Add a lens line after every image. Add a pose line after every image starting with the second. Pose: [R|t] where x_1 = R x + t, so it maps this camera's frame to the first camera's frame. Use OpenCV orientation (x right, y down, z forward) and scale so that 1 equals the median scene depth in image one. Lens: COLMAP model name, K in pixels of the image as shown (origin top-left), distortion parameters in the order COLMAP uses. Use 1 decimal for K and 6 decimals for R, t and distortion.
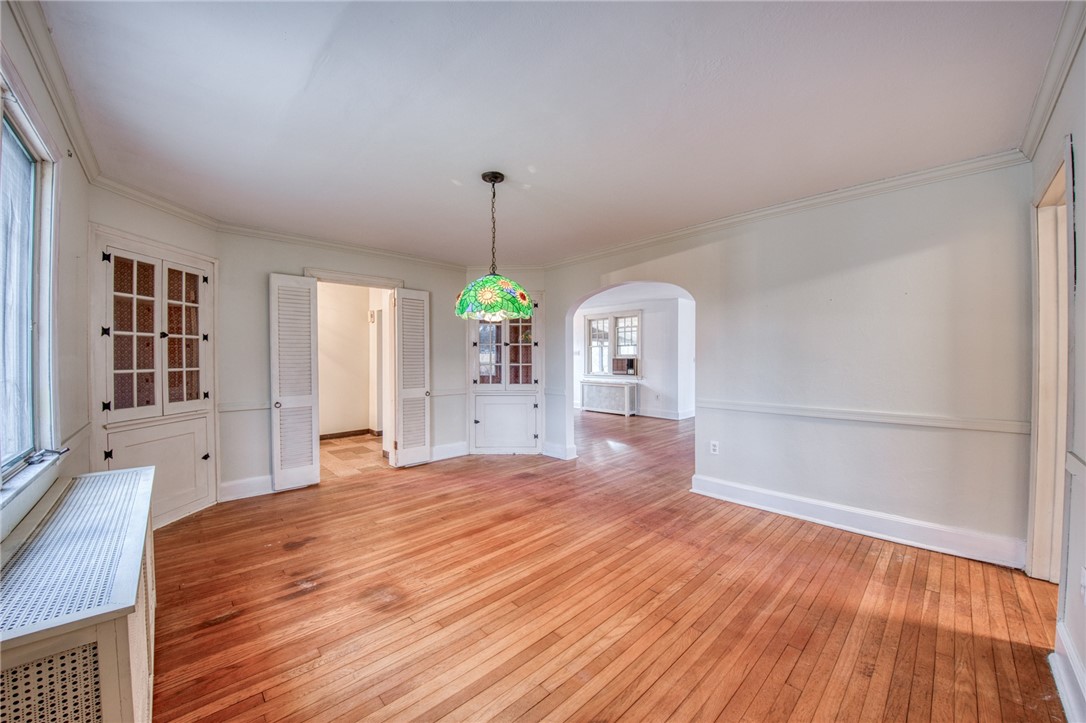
lens RADIAL K [[397.9, 0, 573.2], [0, 397.9, 363.1], [0, 0, 1]] dist [0.001244, -0.000337]
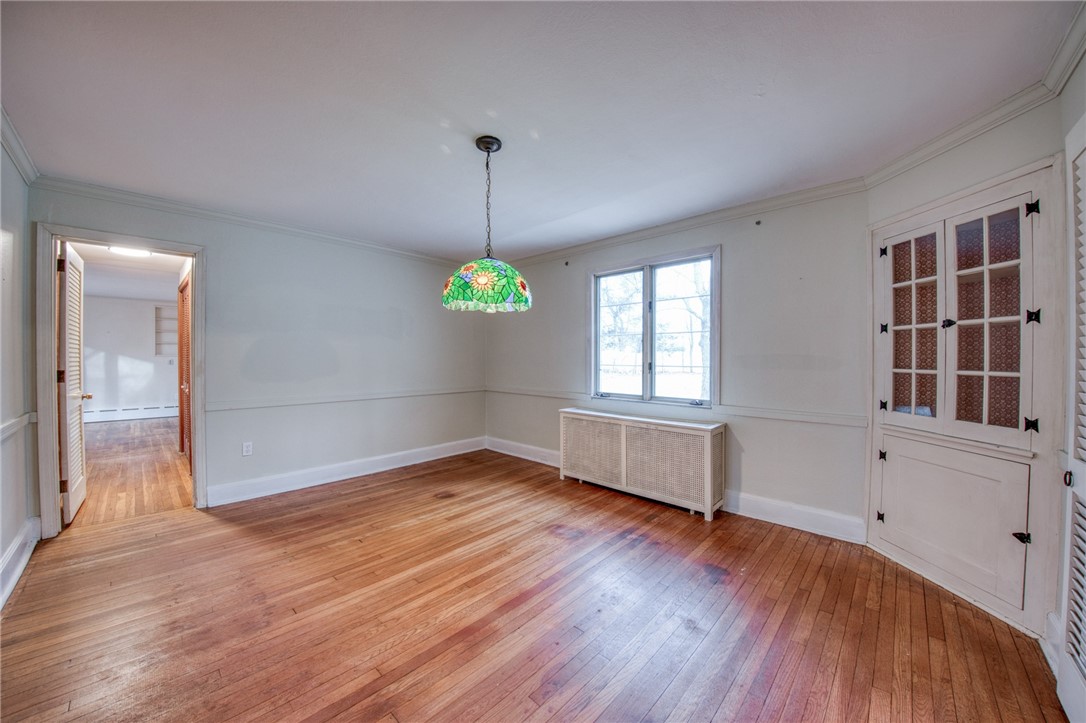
lens RADIAL K [[382.0, 0, 533.5], [0, 382.0, 354.4], [0, 0, 1]] dist [-0.010334, -0.000246]
pose [[-0.999396, 0.004431, 0.034459, -0.328368], [0.004712, 0.999956, 0.008073, -0.025411], [-0.034422, 0.008231, -0.999374, 1.829467]]
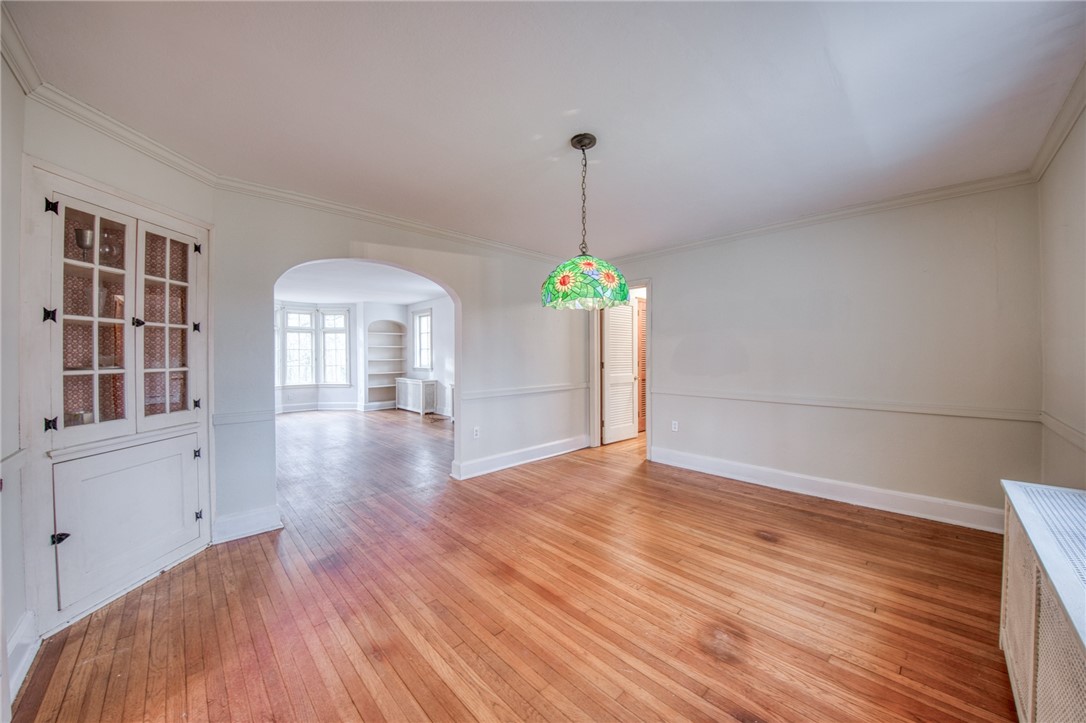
lens RADIAL K [[382.0, 0, 533.5], [0, 382.0, 354.4], [0, 0, 1]] dist [-0.010334, -0.000246]
pose [[0.056326, 0.001633, 0.998411, -1.029390], [0.012467, 0.999920, -0.002339, -0.015363], [-0.998335, 0.012579, 0.056301, 1.069518]]
